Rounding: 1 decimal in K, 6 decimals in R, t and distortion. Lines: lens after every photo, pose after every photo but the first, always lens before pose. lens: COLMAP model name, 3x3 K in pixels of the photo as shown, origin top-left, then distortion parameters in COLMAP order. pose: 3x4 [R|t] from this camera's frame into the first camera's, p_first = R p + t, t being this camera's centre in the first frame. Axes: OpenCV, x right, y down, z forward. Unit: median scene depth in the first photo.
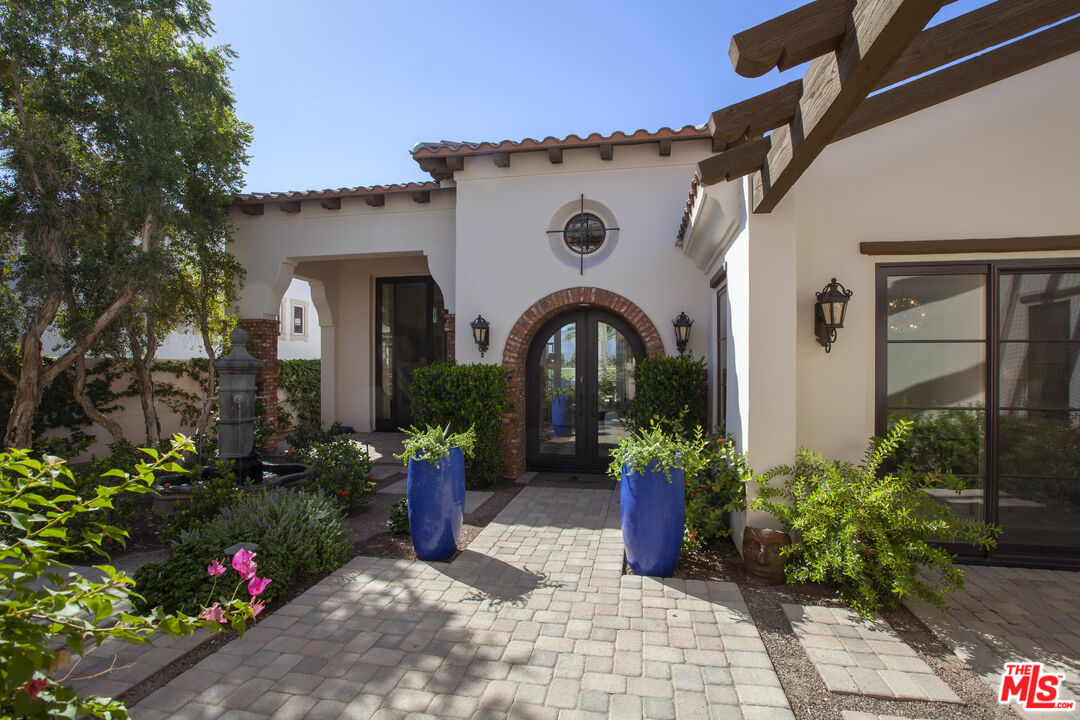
lens RADIAL K [[504.8, 0, 546.7], [0, 504.8, 363.0], [0, 0, 1]] dist [-0.054984, 0.021967]
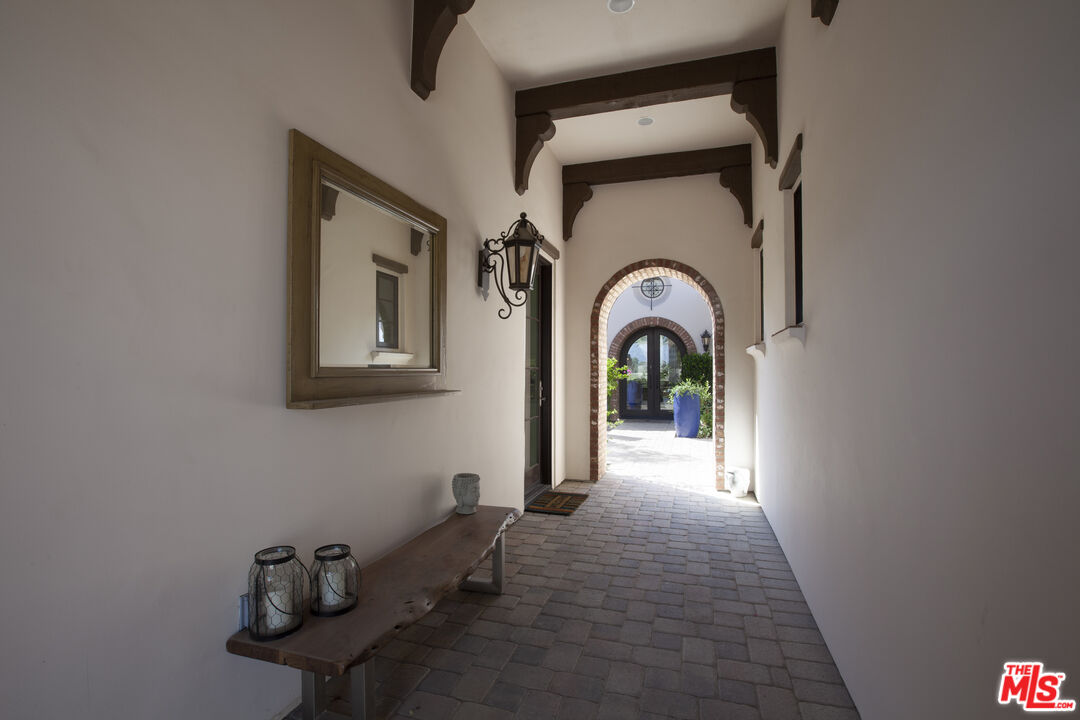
lens RADIAL K [[504.8, 0, 546.7], [0, 504.8, 363.0], [0, 0, 1]] dist [-0.054984, 0.021967]
pose [[0.994696, -0.002541, -0.102832, -0.124057], [0.000268, 0.999756, -0.022108, 0.059816], [0.102863, 0.021964, 0.994453, -0.874799]]
